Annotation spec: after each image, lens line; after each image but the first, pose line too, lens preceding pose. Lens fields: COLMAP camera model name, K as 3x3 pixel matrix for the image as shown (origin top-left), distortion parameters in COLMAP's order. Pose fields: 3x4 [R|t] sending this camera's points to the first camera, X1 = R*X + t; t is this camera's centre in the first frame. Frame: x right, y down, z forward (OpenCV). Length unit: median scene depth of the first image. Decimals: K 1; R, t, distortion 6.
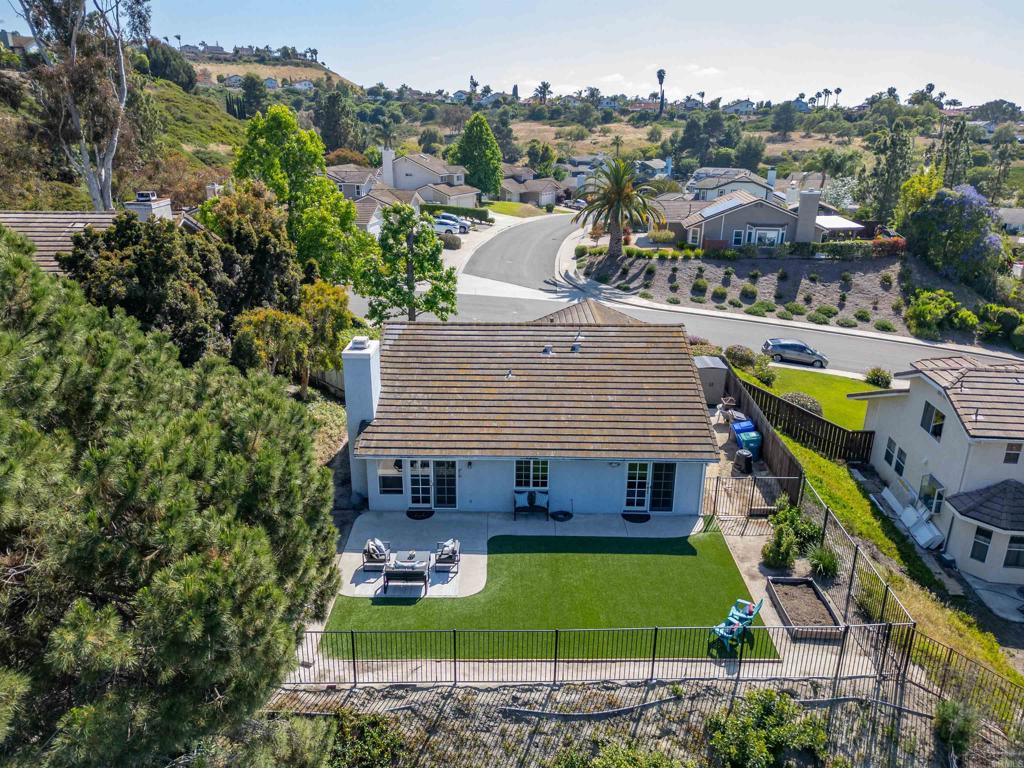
lens RADIAL K [[723.2, 0, 508.2], [0, 723.2, 387.8], [0, 0, 1]] dist [0.061989, -0.057806]
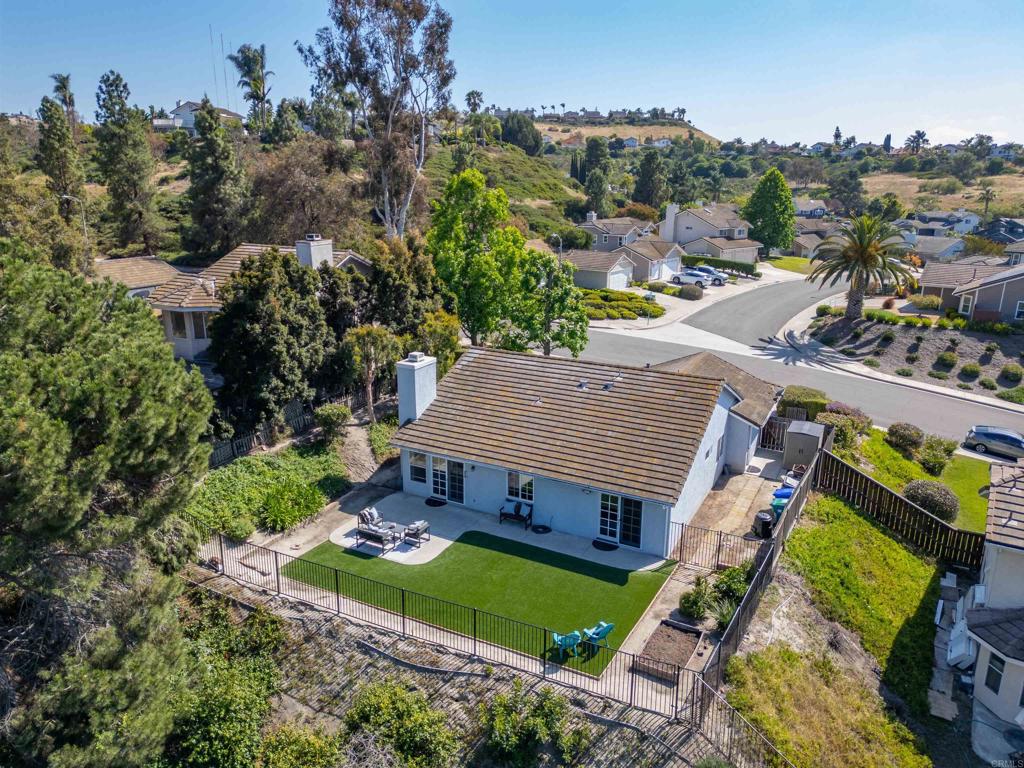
lens RADIAL K [[723.2, 0, 508.2], [0, 723.2, 387.8], [0, 0, 1]] dist [0.061989, -0.057806]
pose [[0.885701, 0.126729, -0.446625, 0.453512], [-0.155974, 0.987331, -0.029160, 0.001812], [0.437271, 0.095489, 0.894246, -0.037103]]
